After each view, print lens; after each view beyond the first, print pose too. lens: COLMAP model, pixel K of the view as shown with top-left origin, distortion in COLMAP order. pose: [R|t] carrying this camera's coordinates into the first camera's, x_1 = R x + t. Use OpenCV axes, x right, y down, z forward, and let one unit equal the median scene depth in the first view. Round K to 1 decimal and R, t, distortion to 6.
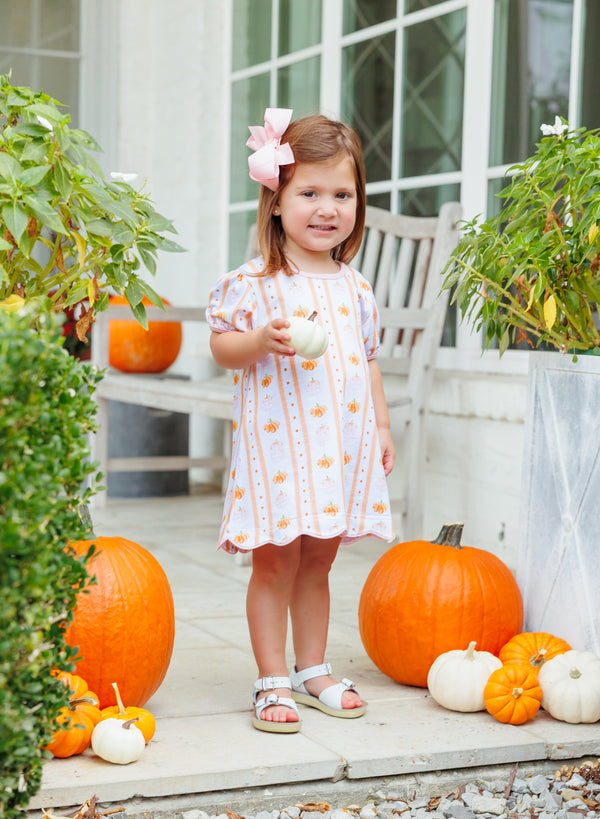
lens RADIAL K [[1702.9, 0, 287.5], [0, 1702.9, 485.0], [0, 0, 1]] dist [-0.003232, 0.246957]
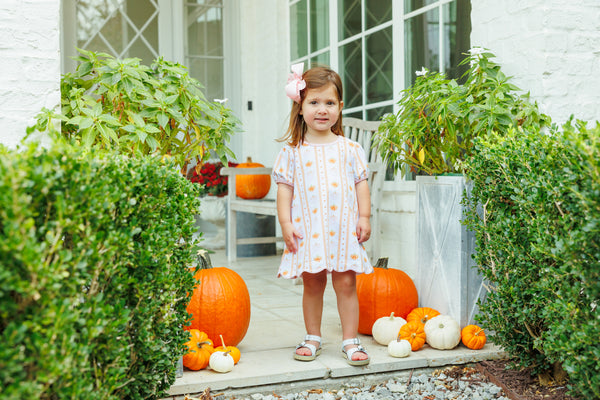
lens RADIAL K [[789.9, 0, 300.0], [0, 789.9, 200.0], [0, 0, 1]] dist [0.006978, 0.037807]
pose [[0.998290, -0.035192, -0.046677, 0.046066], [0.031787, 0.996913, -0.071794, 0.020268], [0.049059, 0.070187, 0.996327, 0.005716]]
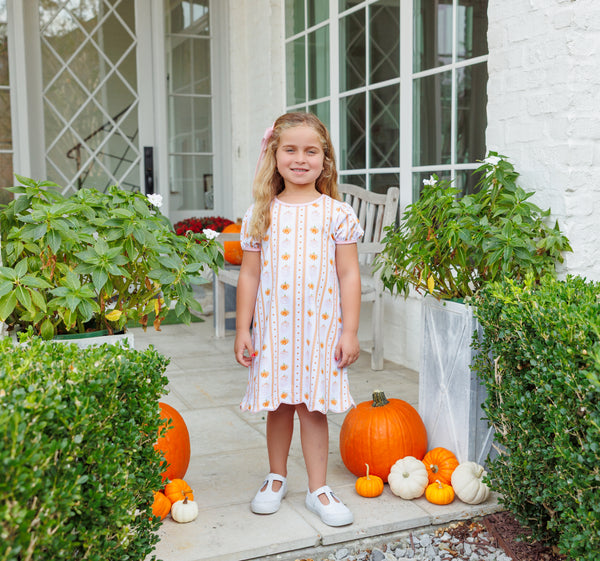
lens RADIAL K [[848.8, 0, 348.4], [0, 848.8, 277.3], [0, 0, 1]] dist [0.009636, 0.038093]
pose [[0.999625, -0.026568, 0.006601, 0.060157], [0.026519, 0.999622, 0.007305, -0.118927], [-0.006793, -0.007127, 0.999952, 0.057376]]
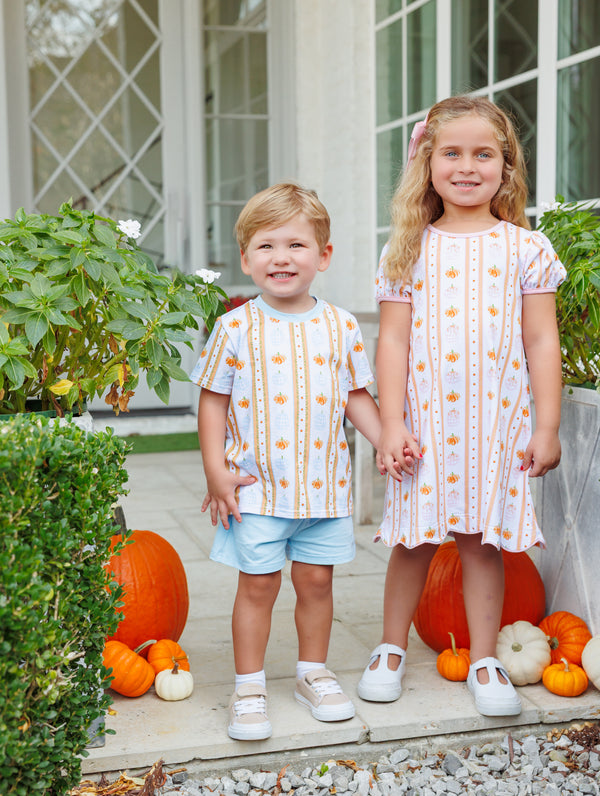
lens RADIAL K [[1274.5, 0, 289.6], [0, 1274.5, 415.2], [0, 0, 1]] dist [0.001617, 0.077976]
pose [[0.987243, -0.018400, -0.158156, 0.119307], [0.020006, 0.999763, 0.008569, -0.071816], [0.157961, -0.011624, 0.987377, 0.056848]]
